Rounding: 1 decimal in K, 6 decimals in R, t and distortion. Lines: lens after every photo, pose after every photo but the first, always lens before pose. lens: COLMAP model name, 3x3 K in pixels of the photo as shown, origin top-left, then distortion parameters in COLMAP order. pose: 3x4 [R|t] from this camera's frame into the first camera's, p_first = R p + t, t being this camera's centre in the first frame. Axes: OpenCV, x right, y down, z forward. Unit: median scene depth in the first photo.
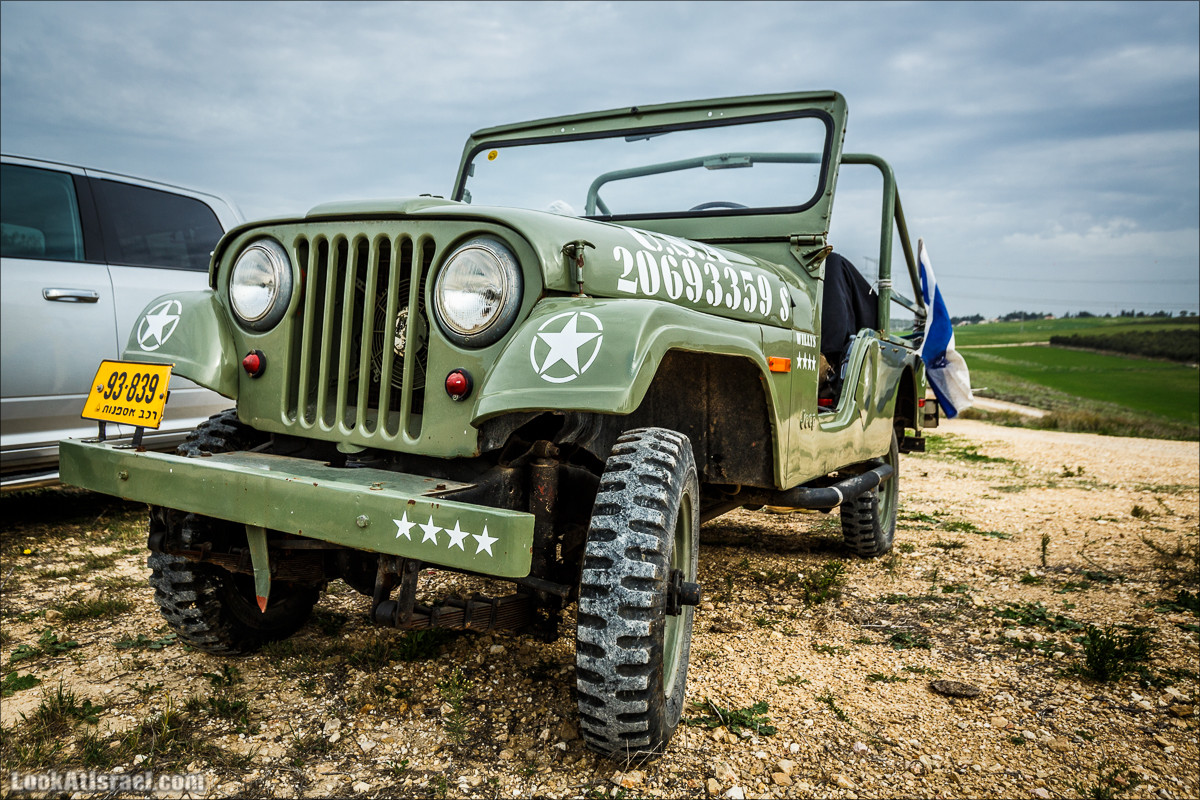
lens RADIAL K [[842.0, 0, 596.1], [0, 842.0, 391.1], [0, 0, 1]] dist [0.002804, 0.001517]
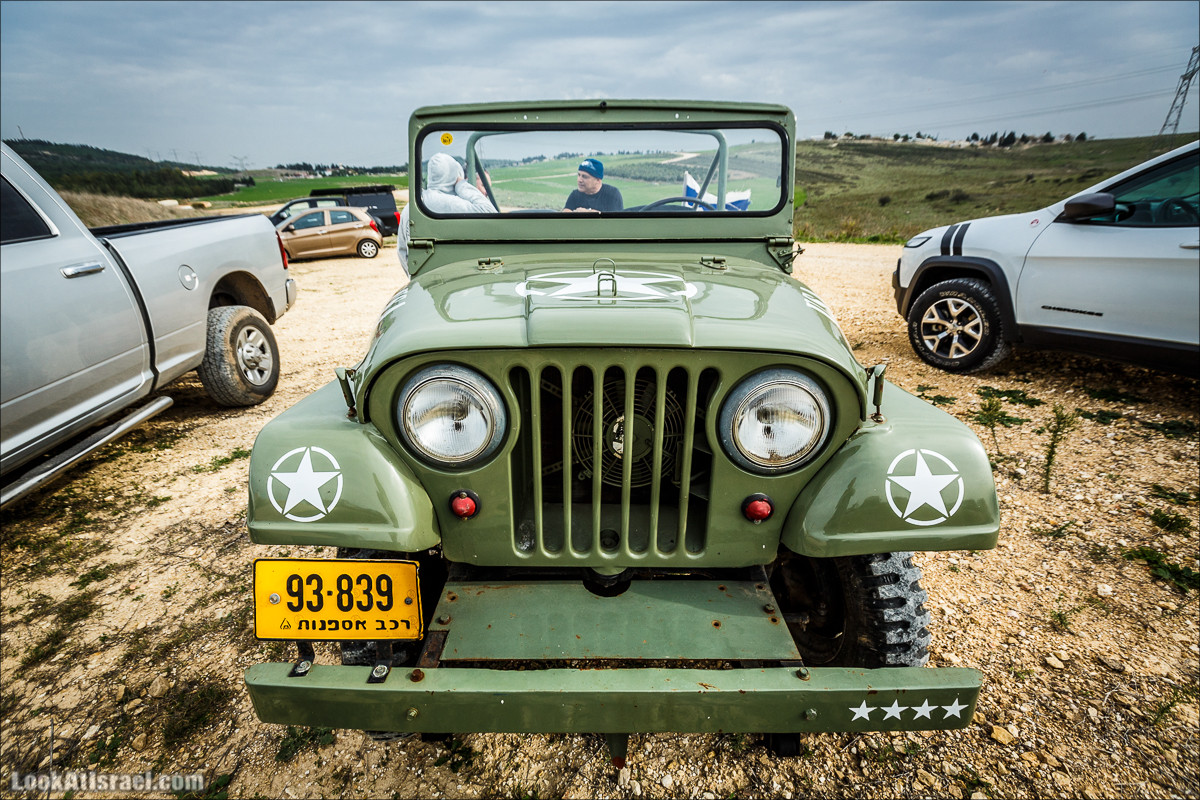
lens RADIAL K [[526.1, 0, 594.9], [0, 526.1, 394.5], [0, 0, 1]] dist [0.003001, -0.002615]
pose [[0.870021, -0.224124, 0.439126, -0.510094], [0.068675, 0.937106, 0.342222, -0.323942], [-0.488208, -0.267583, 0.830694, 0.517391]]
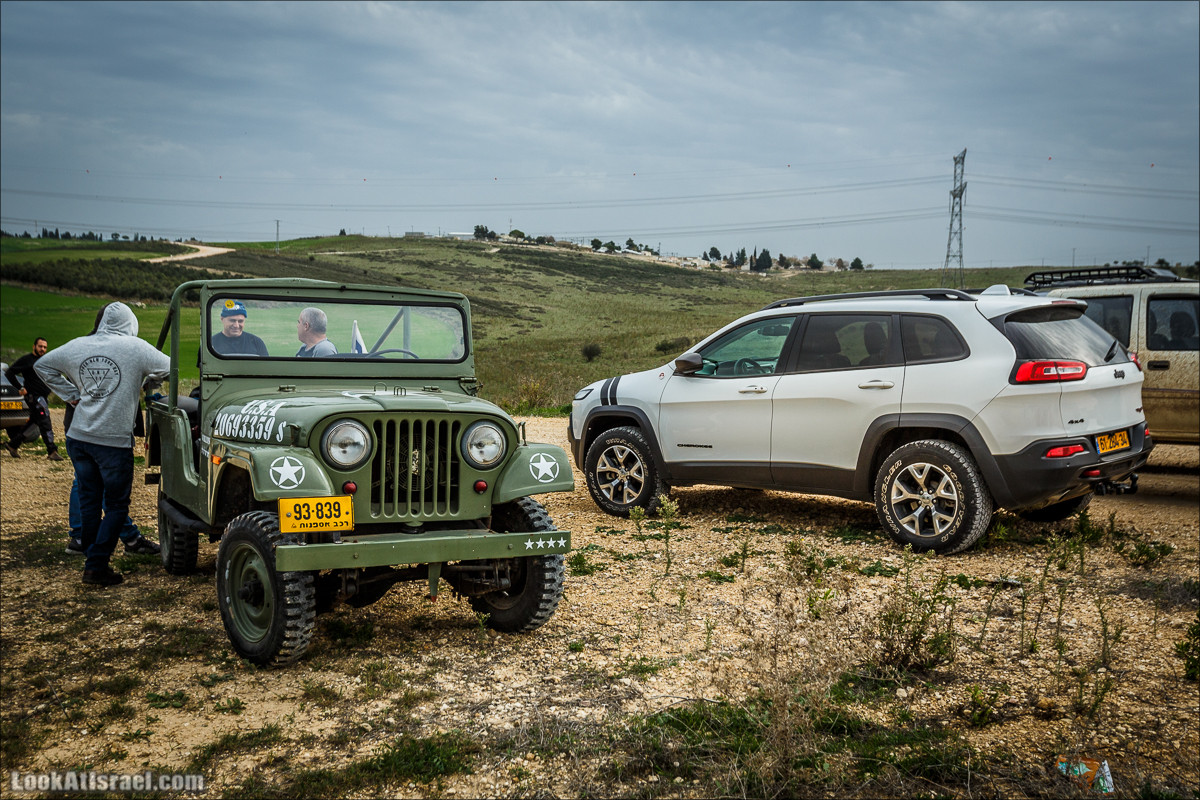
lens RADIAL K [[1178.5, 0, 607.3], [0, 1178.5, 404.3], [0, 0, 1]] dist [-0.014344, 0.000000]
pose [[0.539473, -0.079975, 0.838197, -2.278784], [0.032759, 0.996719, 0.074016, -0.393103], [-0.841366, -0.012471, 0.540322, -0.872804]]
